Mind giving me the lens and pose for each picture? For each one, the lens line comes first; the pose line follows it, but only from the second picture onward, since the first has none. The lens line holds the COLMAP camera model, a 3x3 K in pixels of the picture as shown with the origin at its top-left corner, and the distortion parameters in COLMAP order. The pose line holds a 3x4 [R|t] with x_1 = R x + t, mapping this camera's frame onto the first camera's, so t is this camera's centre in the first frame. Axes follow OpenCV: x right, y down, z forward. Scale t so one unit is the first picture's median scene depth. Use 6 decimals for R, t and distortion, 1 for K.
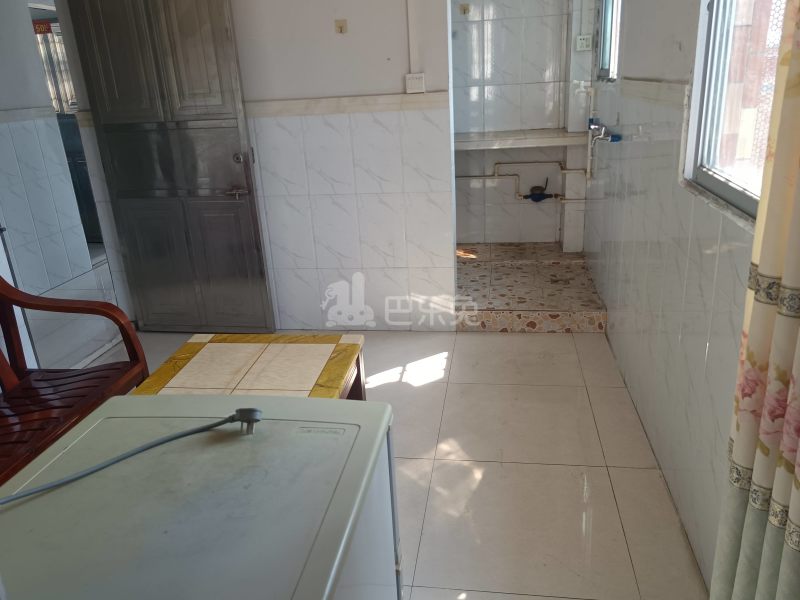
lens RADIAL K [[626.7, 0, 400.0], [0, 626.7, 300.0], [0, 0, 1]] dist [-0.000745, -0.002078]
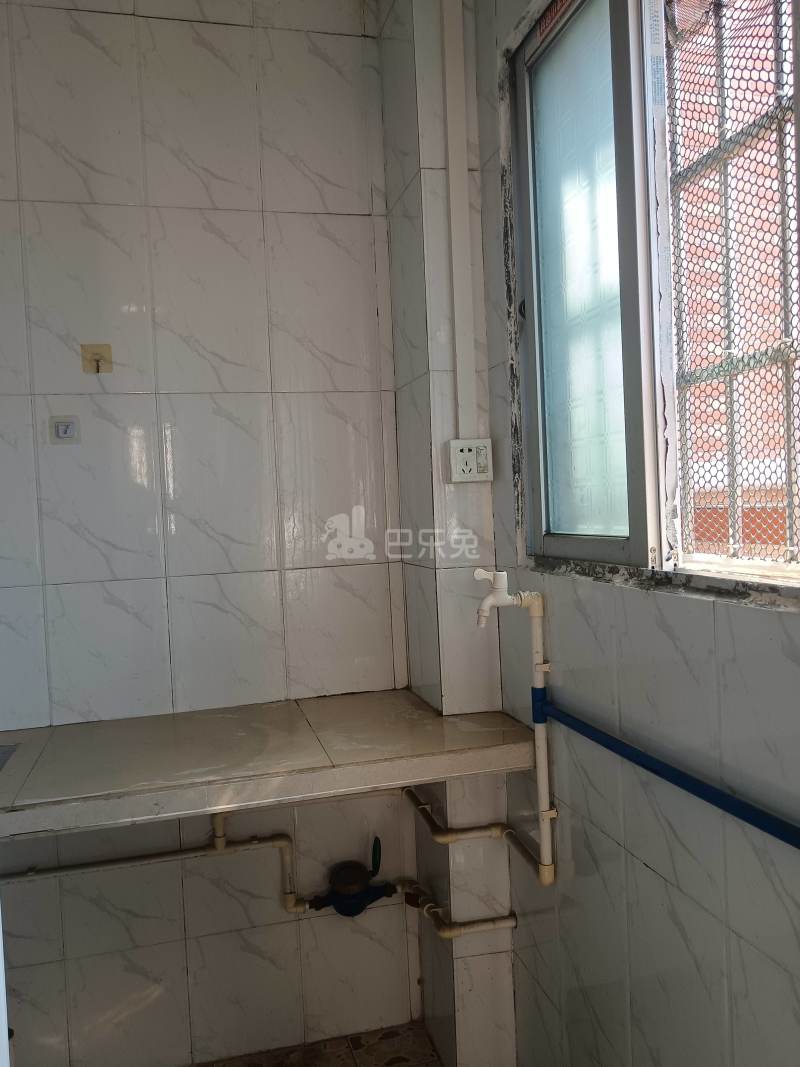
lens RADIAL K [[837.7, 0, 400.0], [0, 837.7, 533.5], [0, 0, 1]] dist [-0.000157, 0.000253]
pose [[0.916230, -0.001836, 0.400649, 0.069776], [0.131613, 0.945875, -0.296645, -0.217614], [-0.378419, 0.324526, 0.866881, 0.566501]]
